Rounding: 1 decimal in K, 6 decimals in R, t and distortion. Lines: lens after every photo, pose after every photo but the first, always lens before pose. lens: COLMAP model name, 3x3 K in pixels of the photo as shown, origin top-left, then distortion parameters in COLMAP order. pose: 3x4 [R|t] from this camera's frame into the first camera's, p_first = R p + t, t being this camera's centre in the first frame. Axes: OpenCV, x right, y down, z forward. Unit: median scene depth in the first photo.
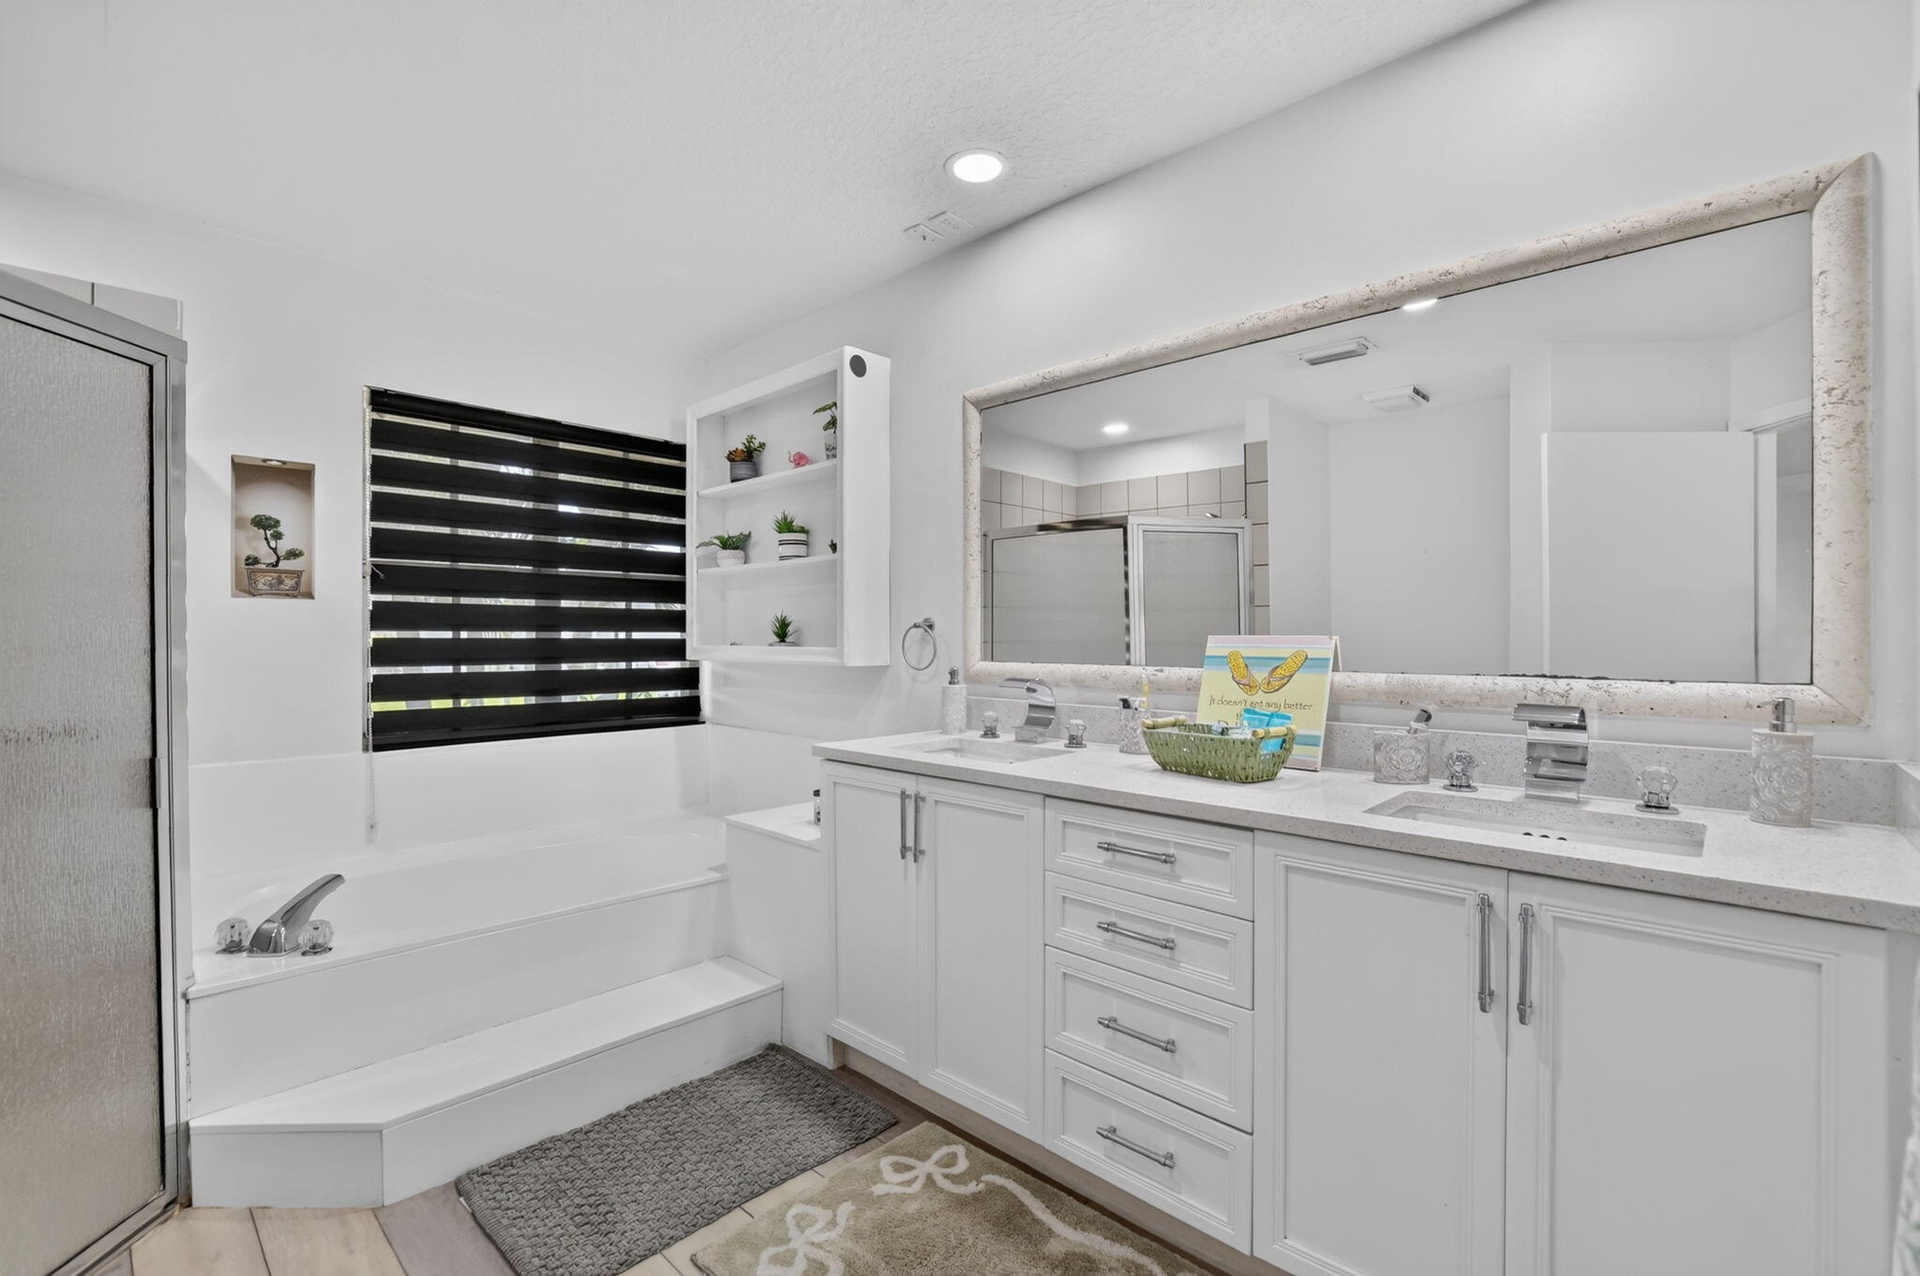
lens RADIAL K [[850.1, 0, 953.0], [0, 850.1, 631.6], [0, 0, 1]] dist [-0.019204, 0.000045]
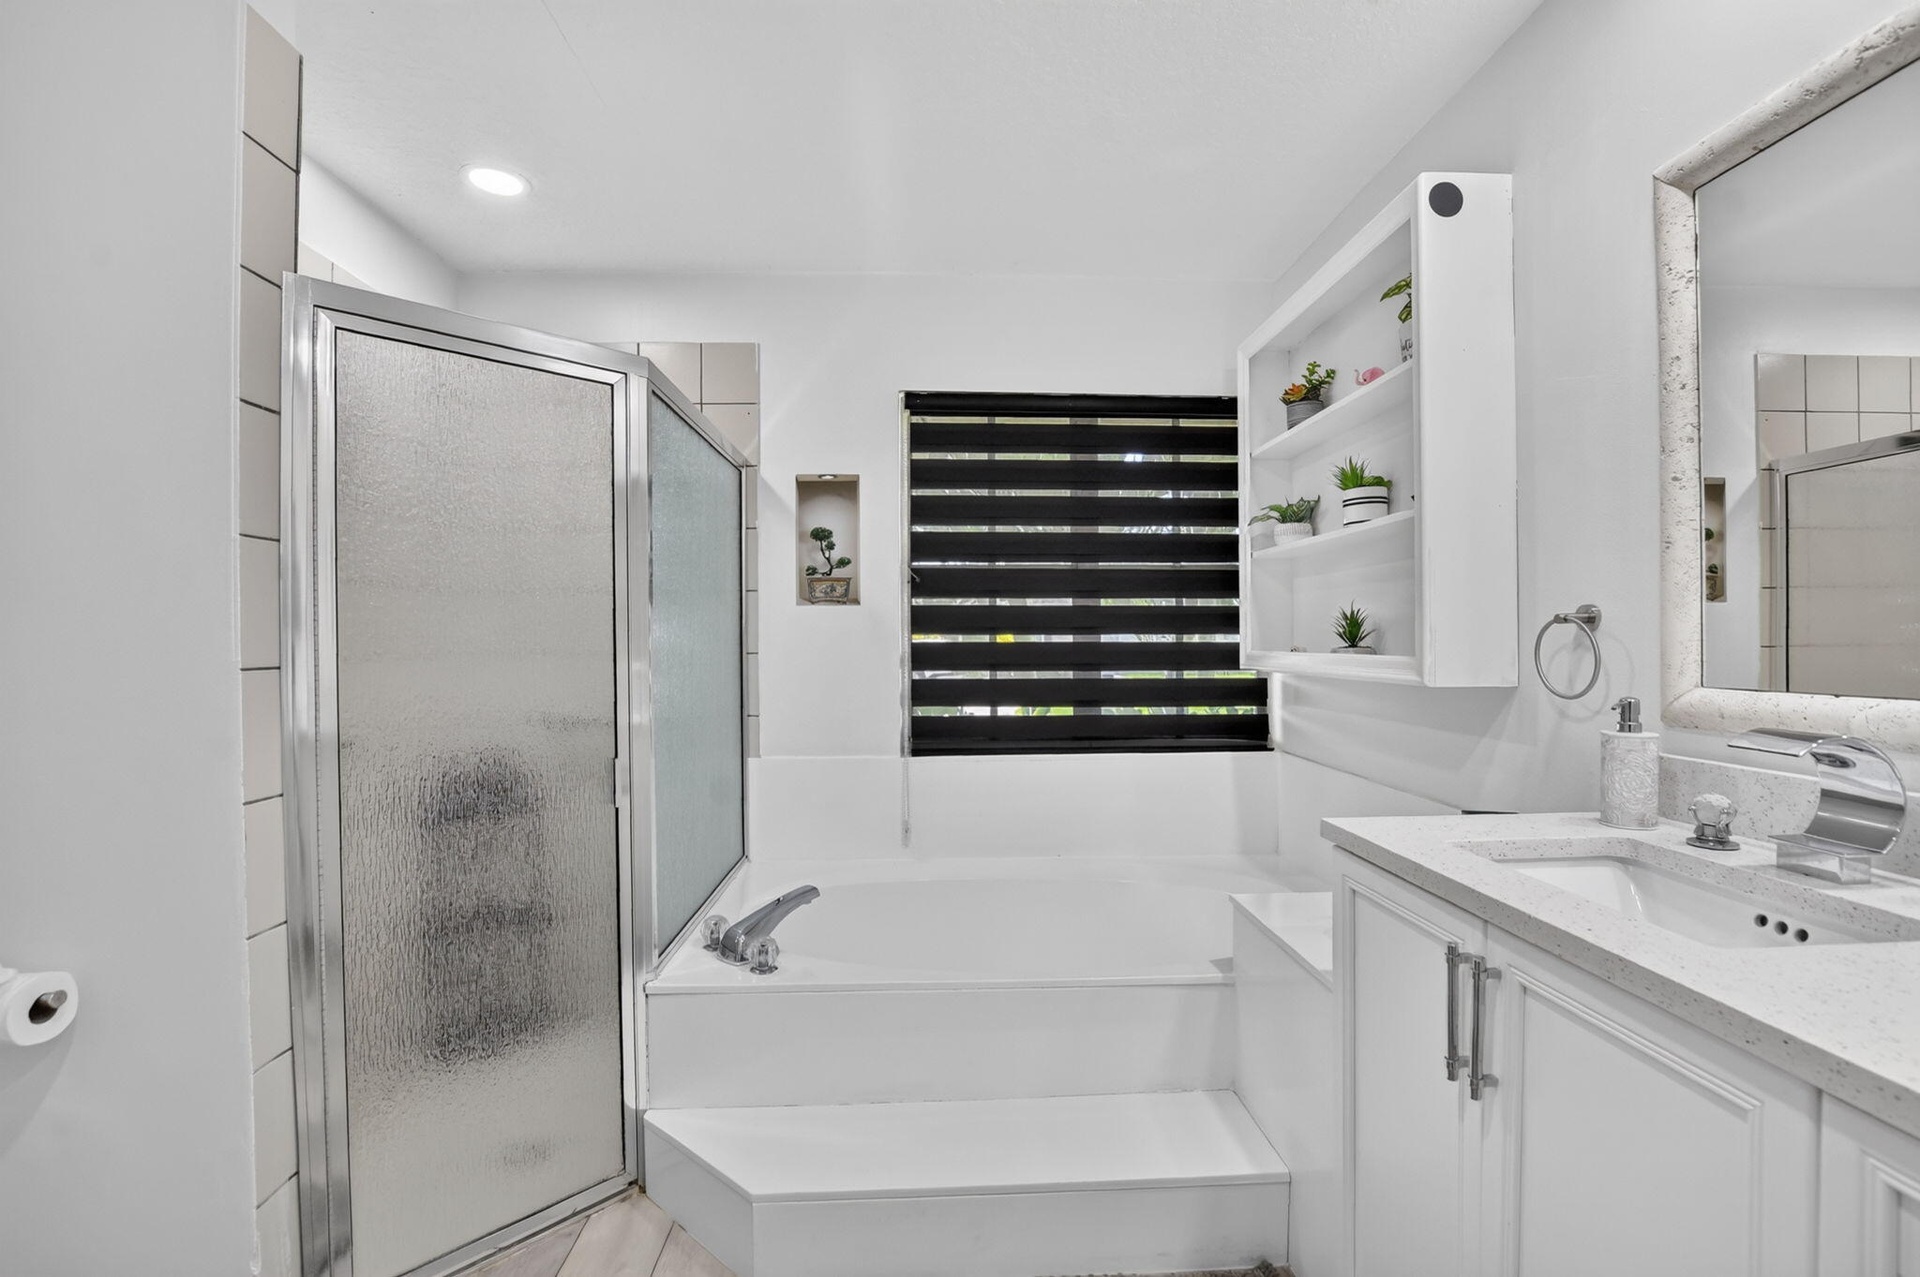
lens RADIAL K [[861.9, 0, 960.0], [0, 861.9, 638.5], [0, 0, 1]] dist [-0.028708, 0.008207]
pose [[0.723646, -0.004171, -0.690158, 0.061267], [0.008372, 0.999961, 0.002736, 0.000797], [0.690120, -0.007758, 0.723653, 0.327856]]
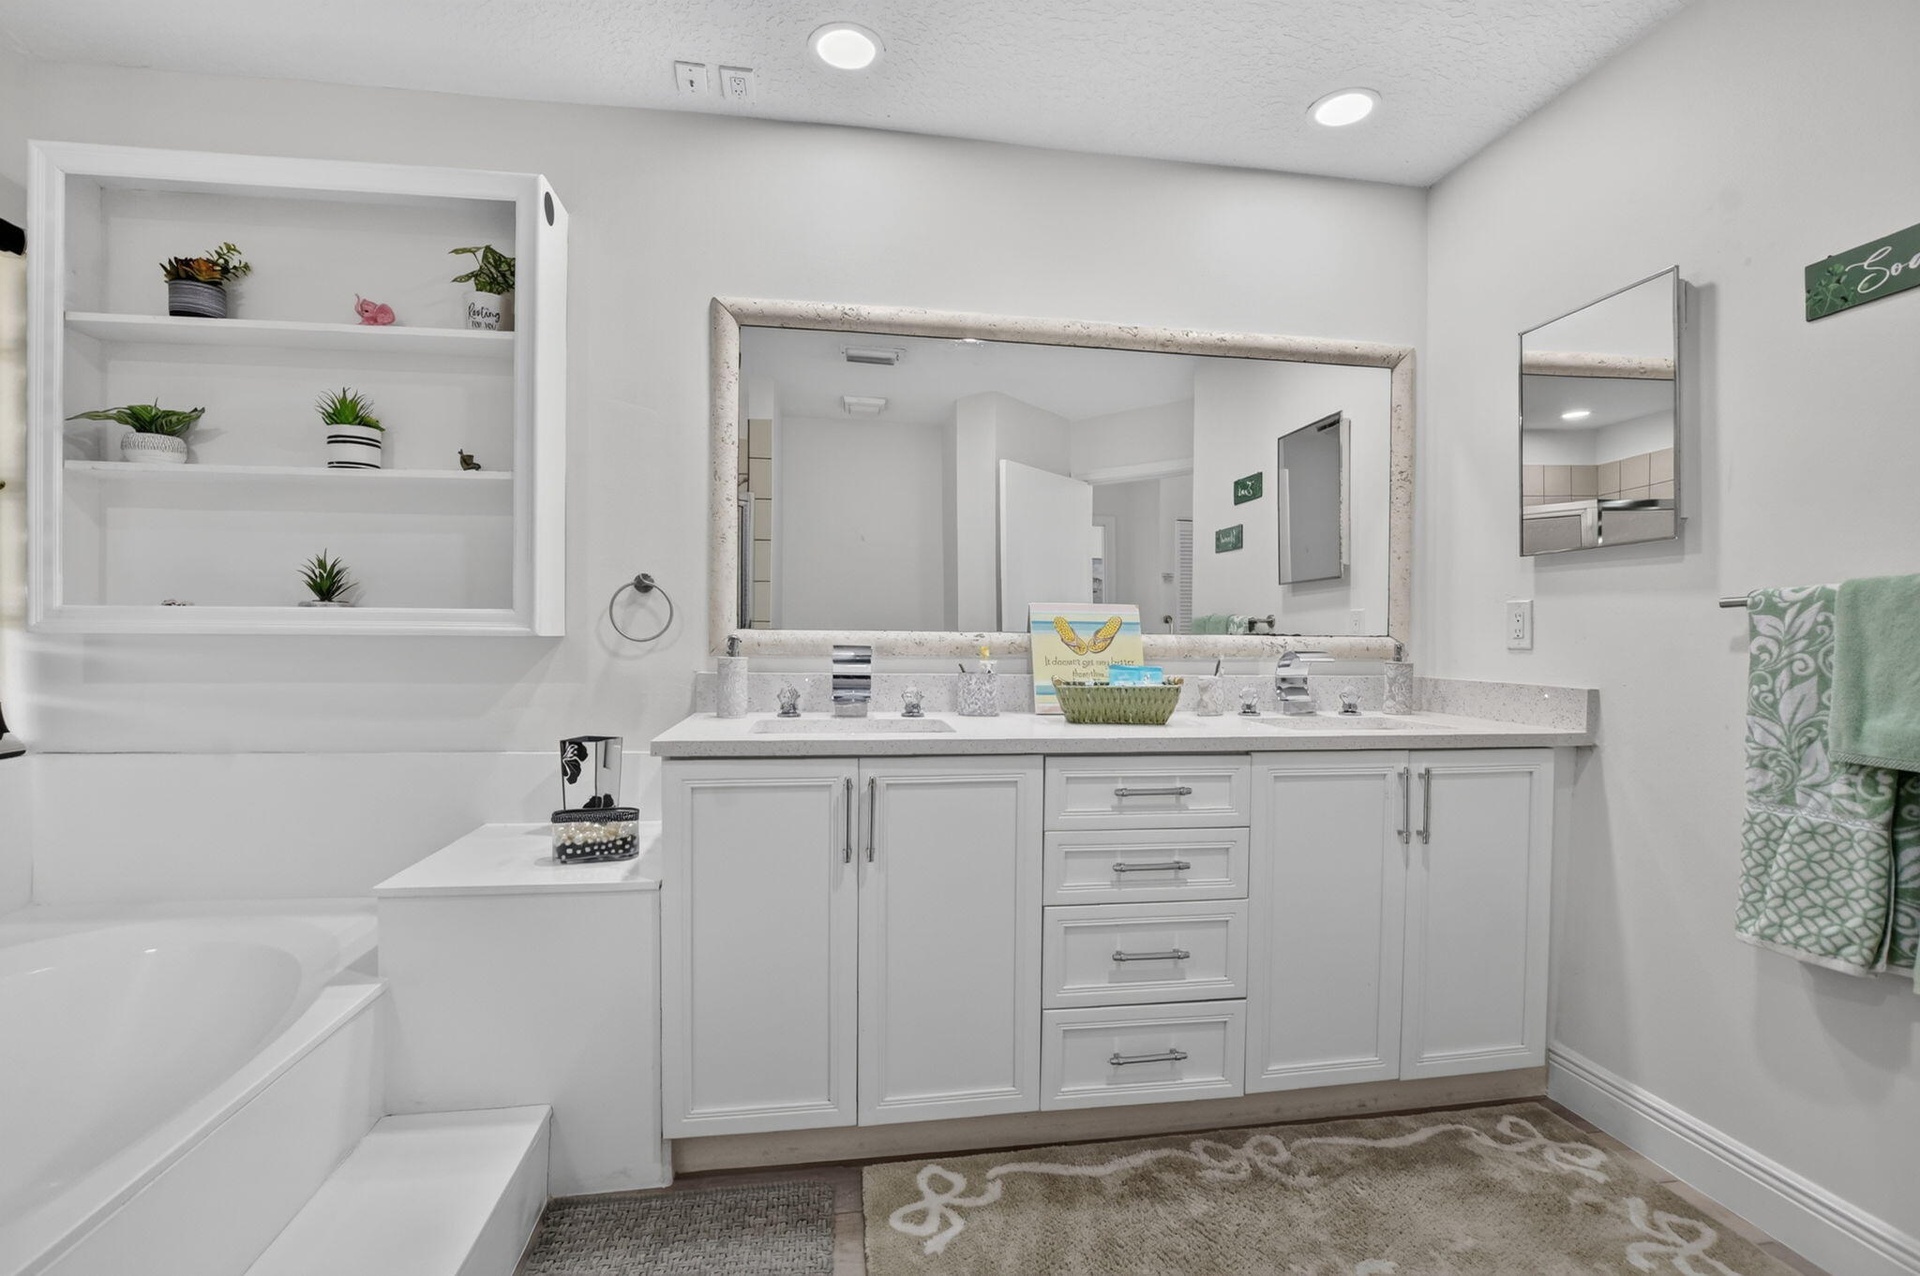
lens RADIAL K [[865.7, 0, 946.7], [0, 865.7, 635.7], [0, 0, 1]] dist [-0.026943, 0.000616]
pose [[0.603554, 0.005041, 0.797307, -0.506099], [-0.013735, 0.999897, 0.004075, 0.034533], [-0.797204, -0.013410, 0.603561, 0.324580]]
